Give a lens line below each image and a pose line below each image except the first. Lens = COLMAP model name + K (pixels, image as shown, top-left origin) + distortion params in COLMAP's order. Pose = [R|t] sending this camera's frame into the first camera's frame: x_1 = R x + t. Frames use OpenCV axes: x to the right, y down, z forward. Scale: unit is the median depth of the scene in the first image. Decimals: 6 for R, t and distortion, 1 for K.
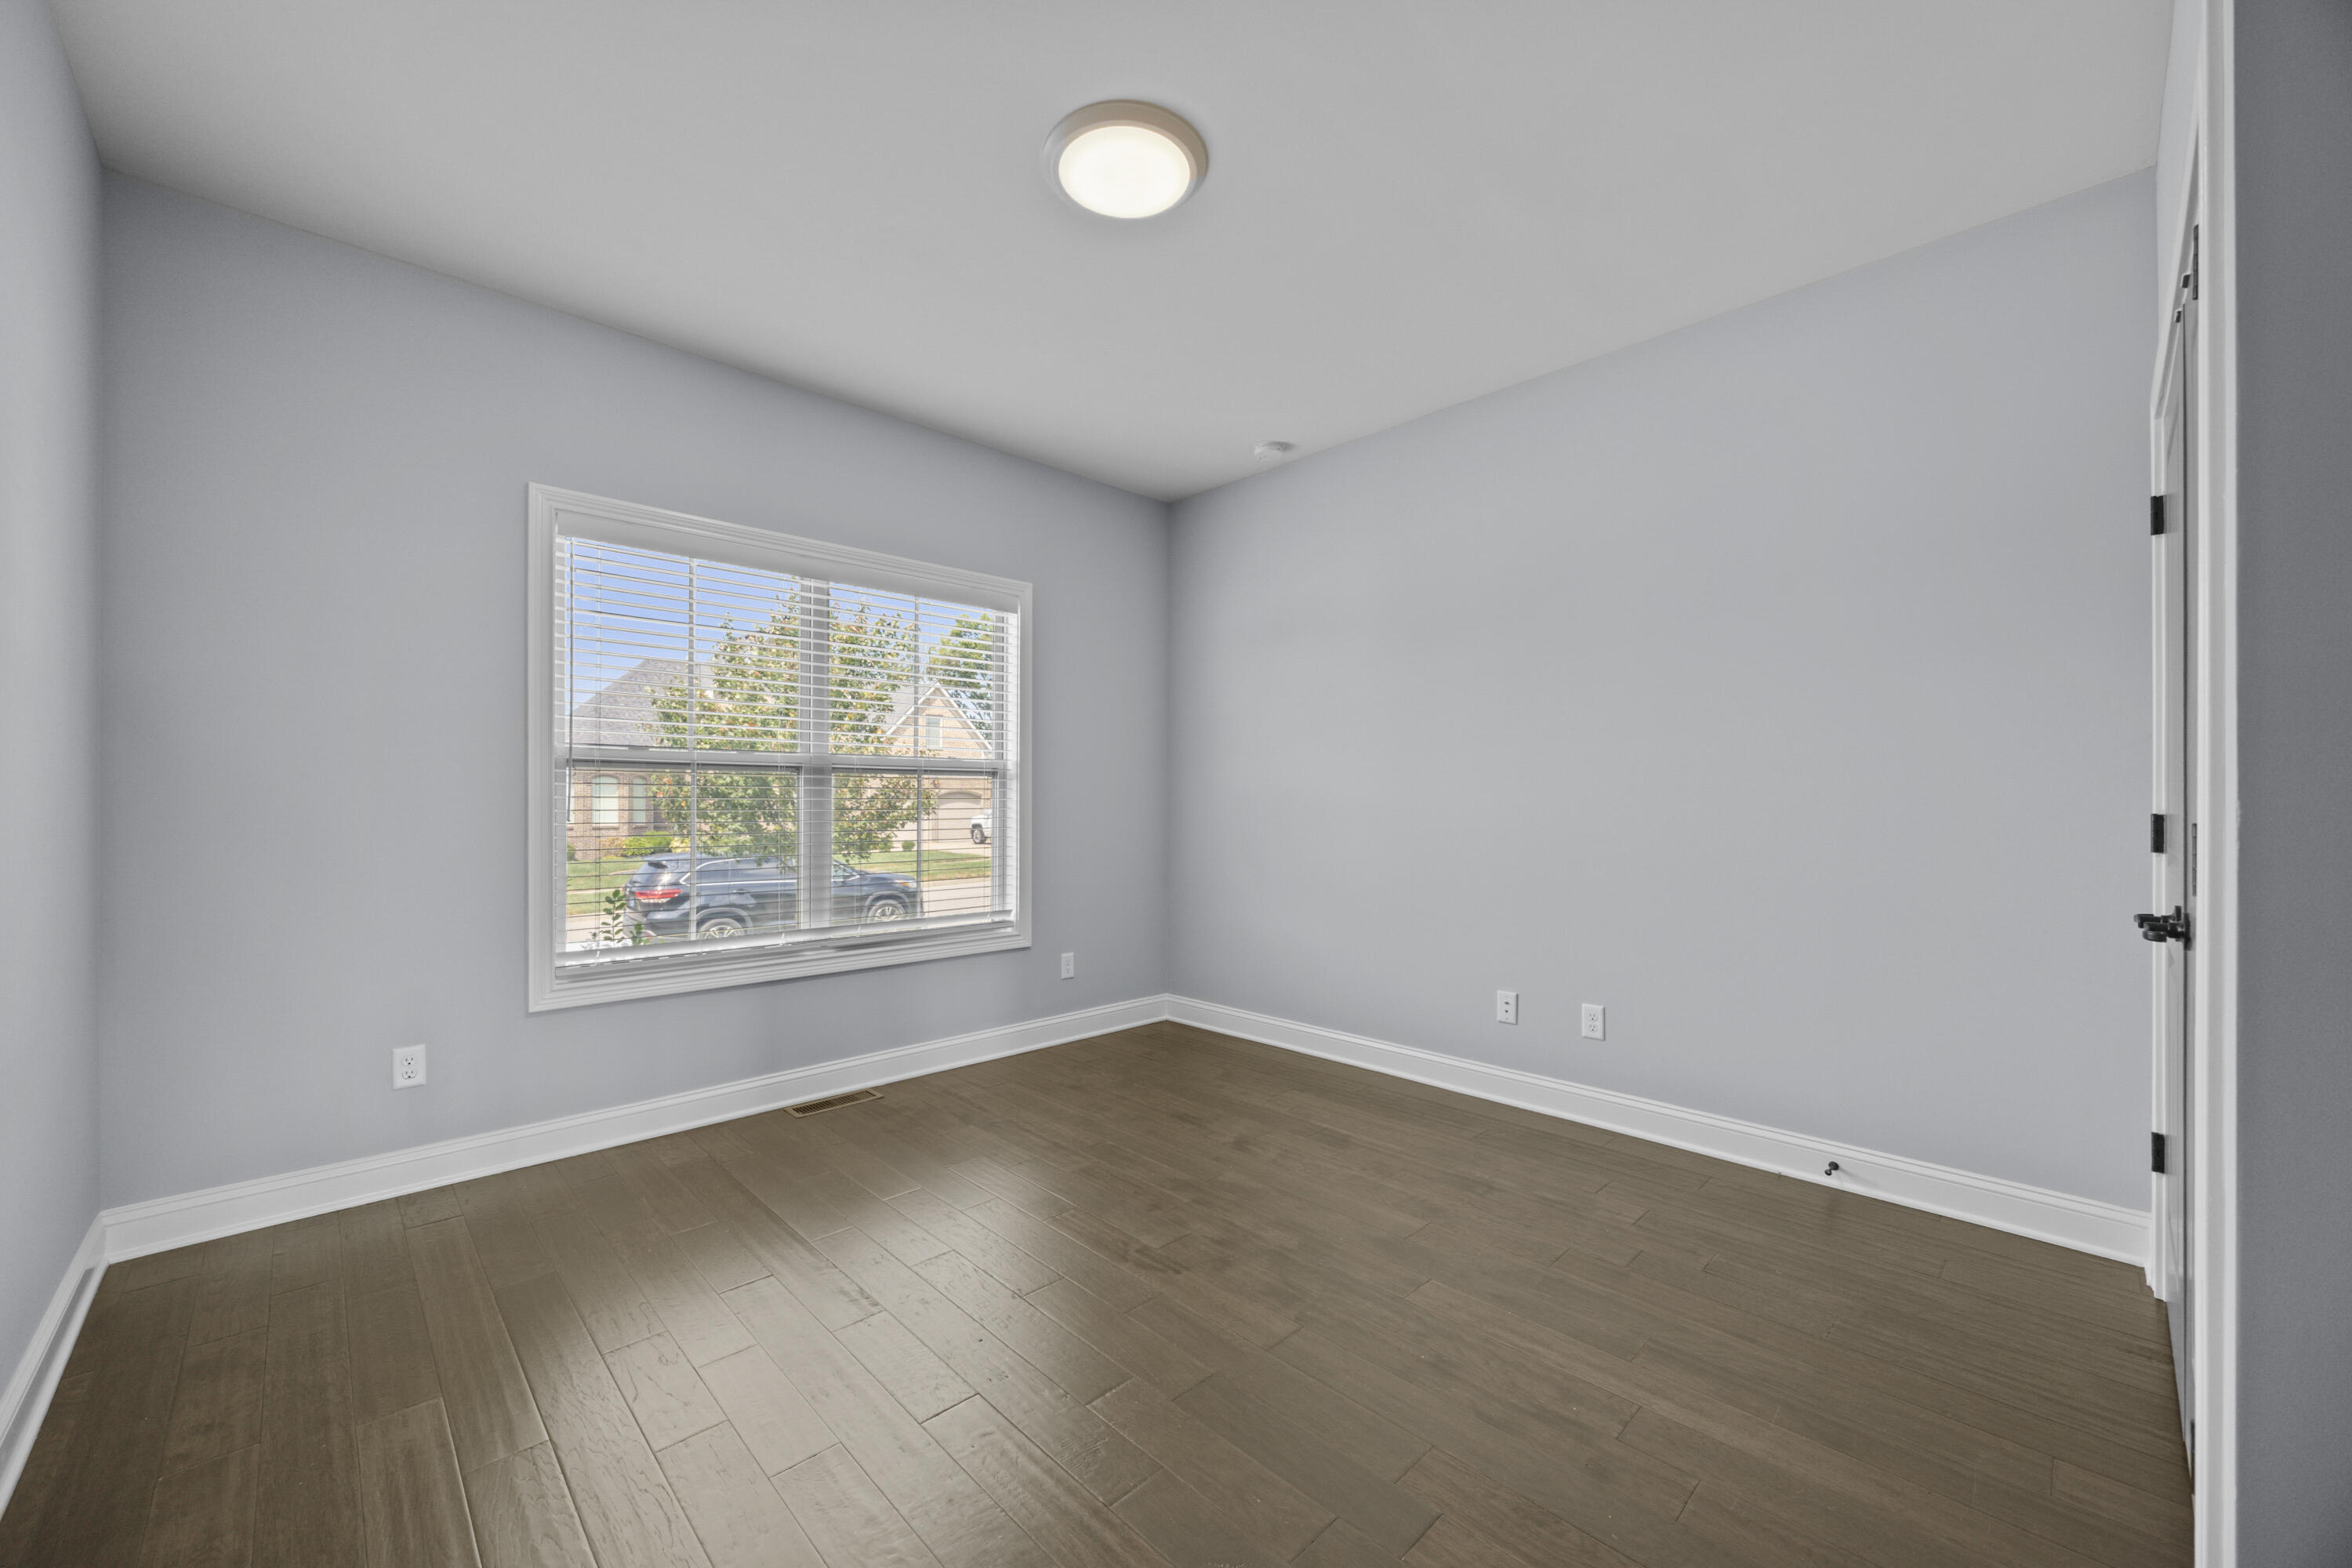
lens RADIAL K [[901.7, 0, 1176.5], [0, 901.7, 798.4], [0, 0, 1]] dist [-0.001162, 0.000048]
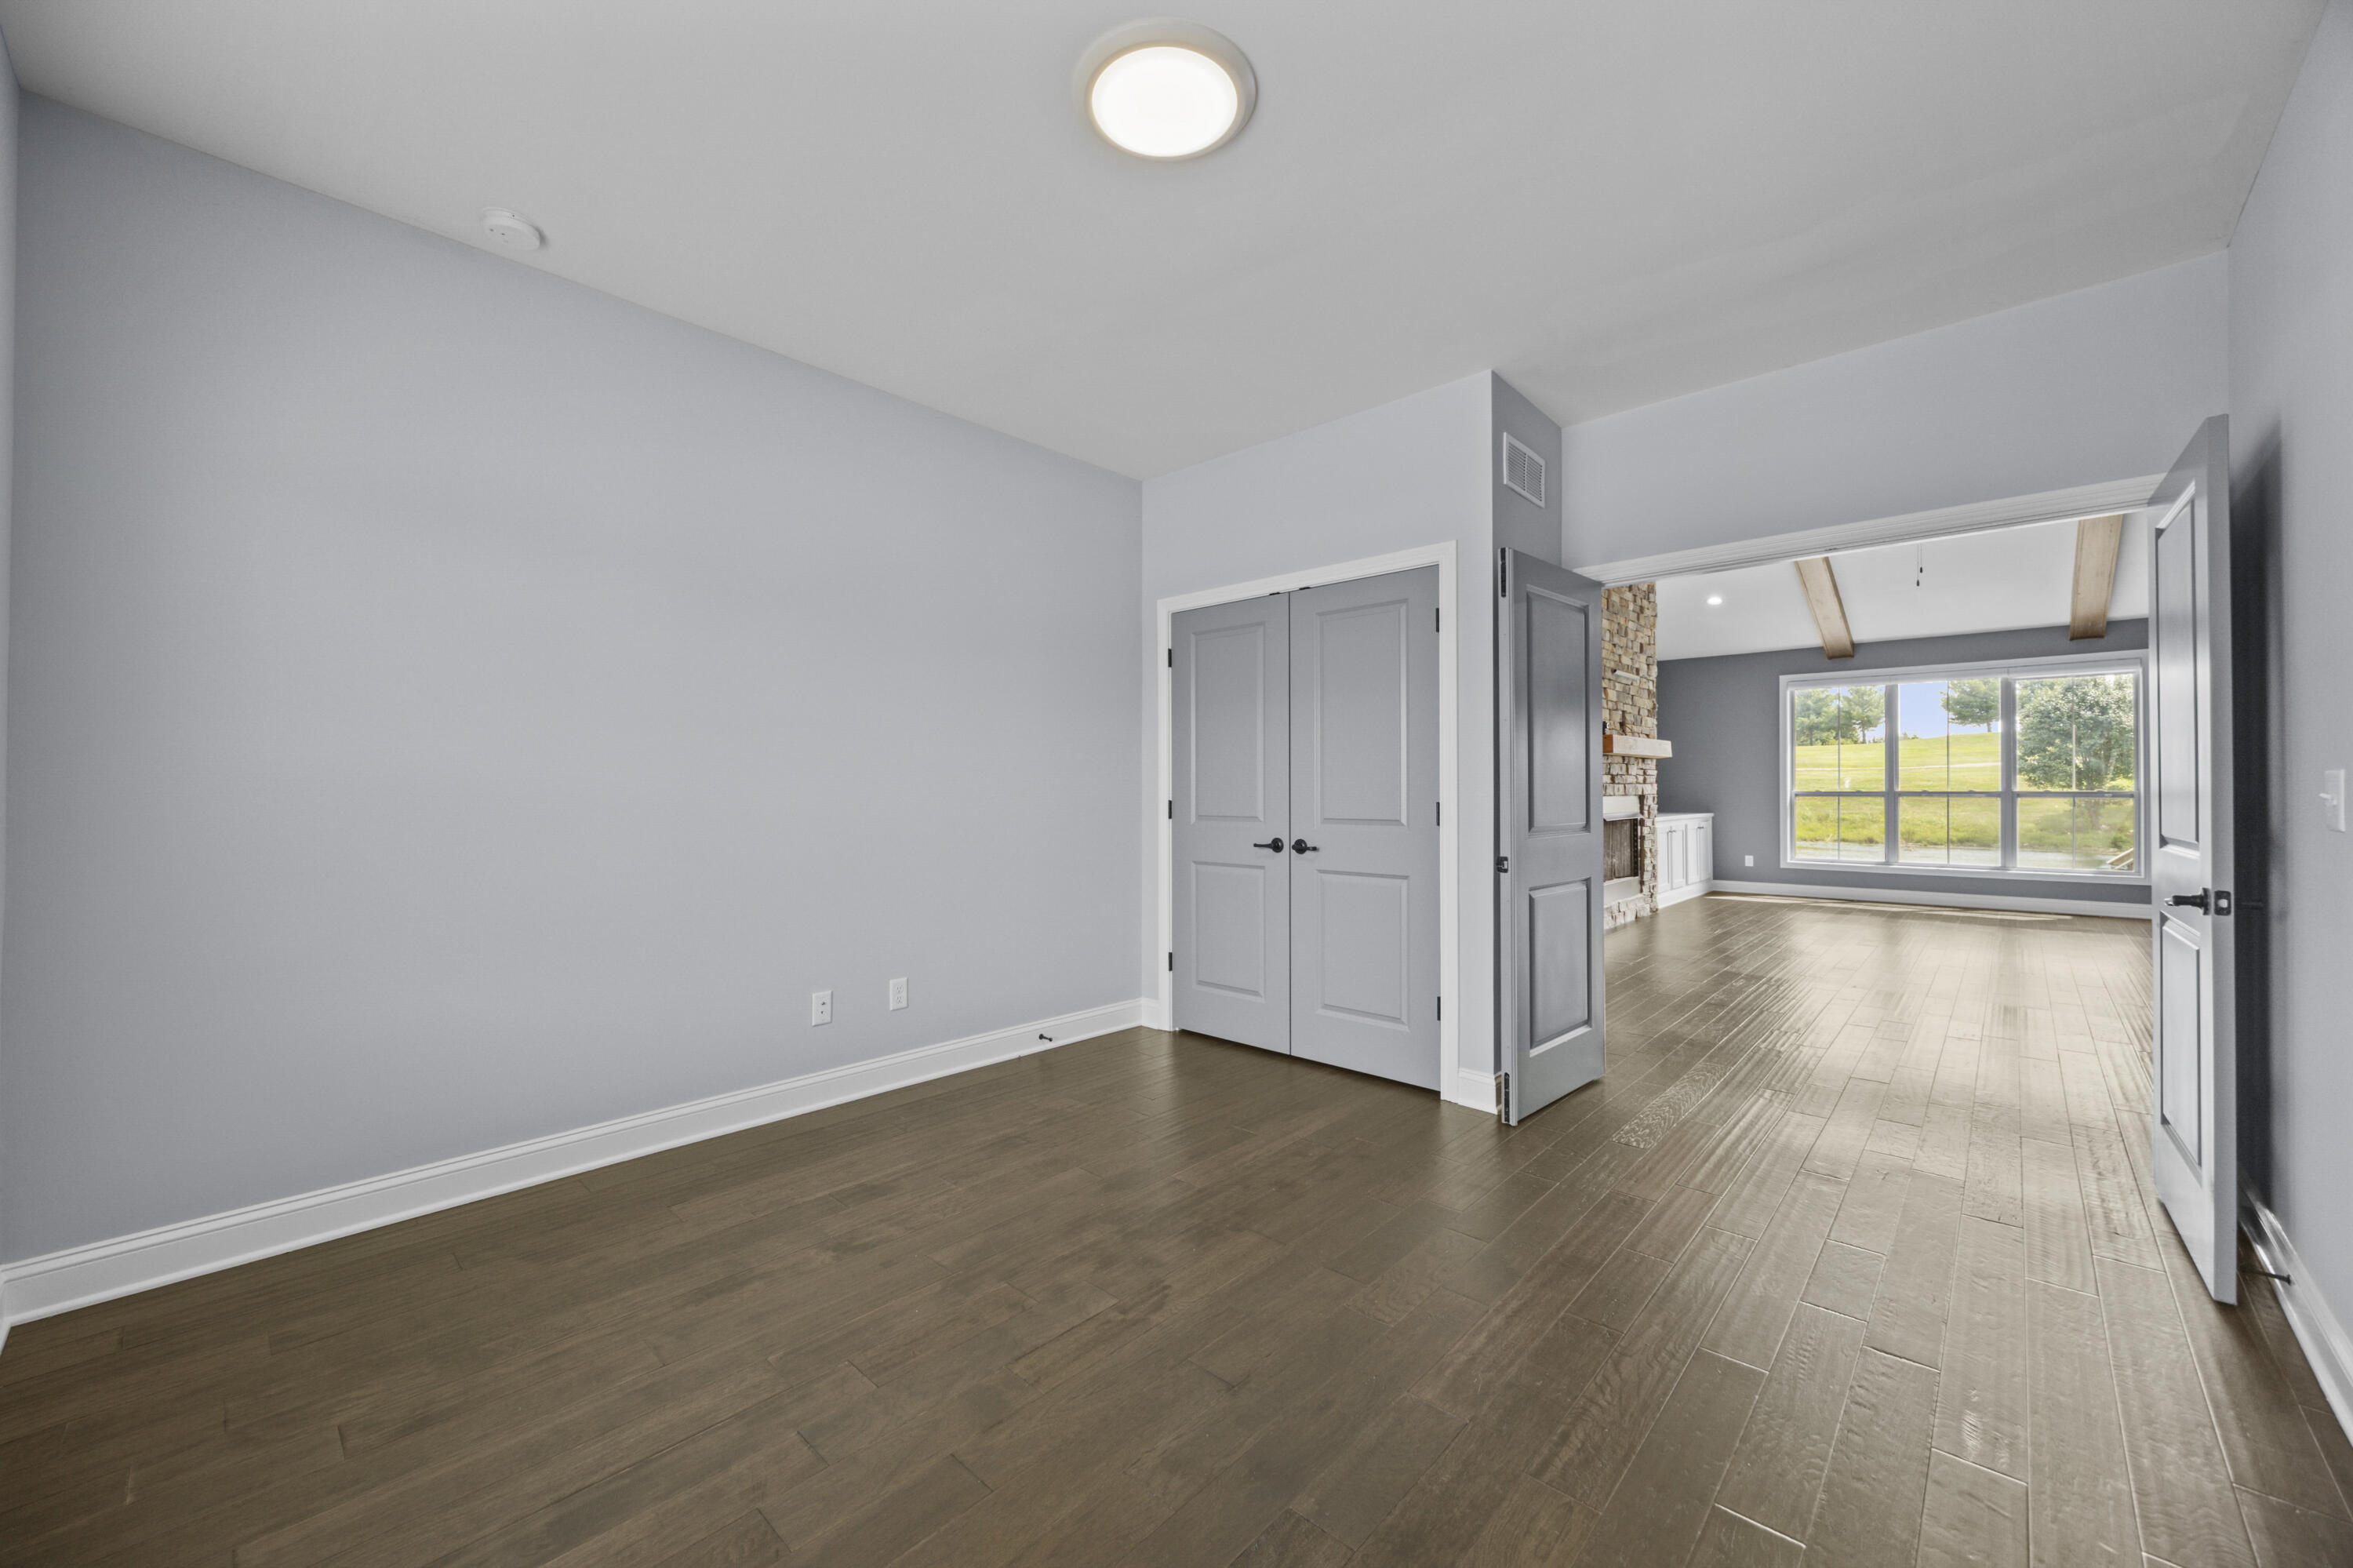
lens RADIAL K [[904.4, 0, 1176.5], [0, 904.4, 784.0], [0, 0, 1]] dist [-0.000335, 0.000031]
pose [[-0.047793, 0.005101, 0.998844, -0.682828], [-0.000429, 0.999987, -0.005128, -0.004207], [-0.998857, -0.000673, -0.047790, 0.733307]]
